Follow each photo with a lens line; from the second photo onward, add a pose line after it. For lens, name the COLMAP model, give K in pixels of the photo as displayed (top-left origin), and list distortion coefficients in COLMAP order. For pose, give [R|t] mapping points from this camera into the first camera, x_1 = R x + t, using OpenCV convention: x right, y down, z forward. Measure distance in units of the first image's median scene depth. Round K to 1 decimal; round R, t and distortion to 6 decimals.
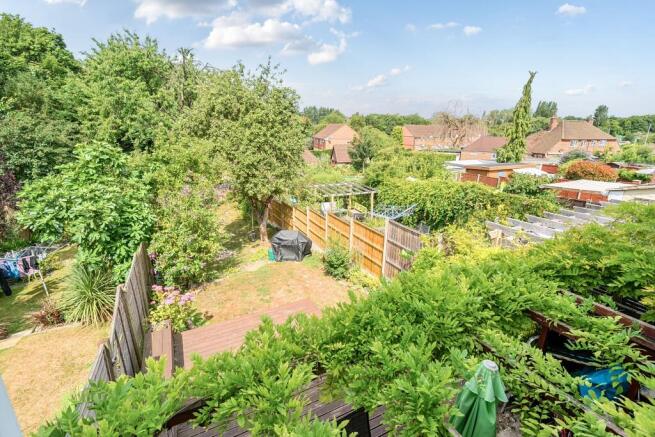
lens RADIAL K [[297.7, 0, 324.4], [0, 297.7, 219.4], [0, 0, 1]] dist [-0.001843, -0.000098]
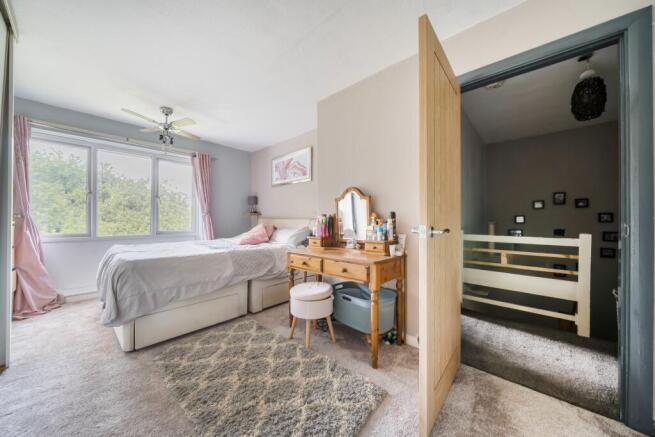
lens RADIAL K [[228.2, 0, 324.4], [0, 228.2, 219.0], [0, 0, 1]] dist [-0.006440, -0.000057]
pose [[0.936022, -0.007893, 0.351852, 0.135307], [0.112903, 0.953642, -0.278962, 0.099095], [-0.333339, 0.300840, 0.893521, -0.244826]]
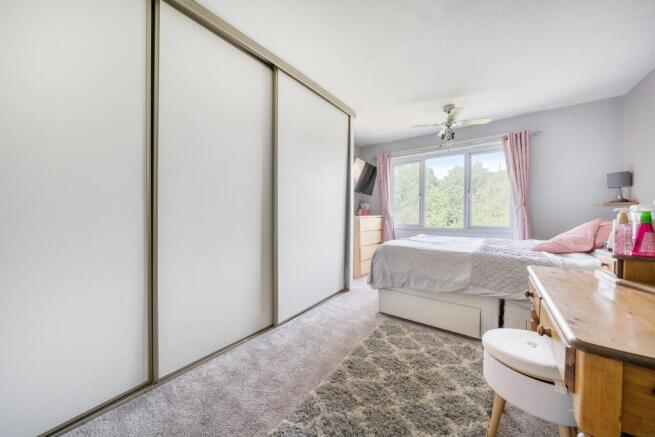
lens RADIAL K [[228.2, 0, 323.2], [0, 228.2, 216.7], [0, 0, 1]] dist [-0.006440, -0.000057]
pose [[0.433291, 0.000520, -0.901254, 0.208815], [-0.266294, 0.955426, -0.127474, 0.087857], [0.861015, 0.295232, 0.414116, -0.205252]]
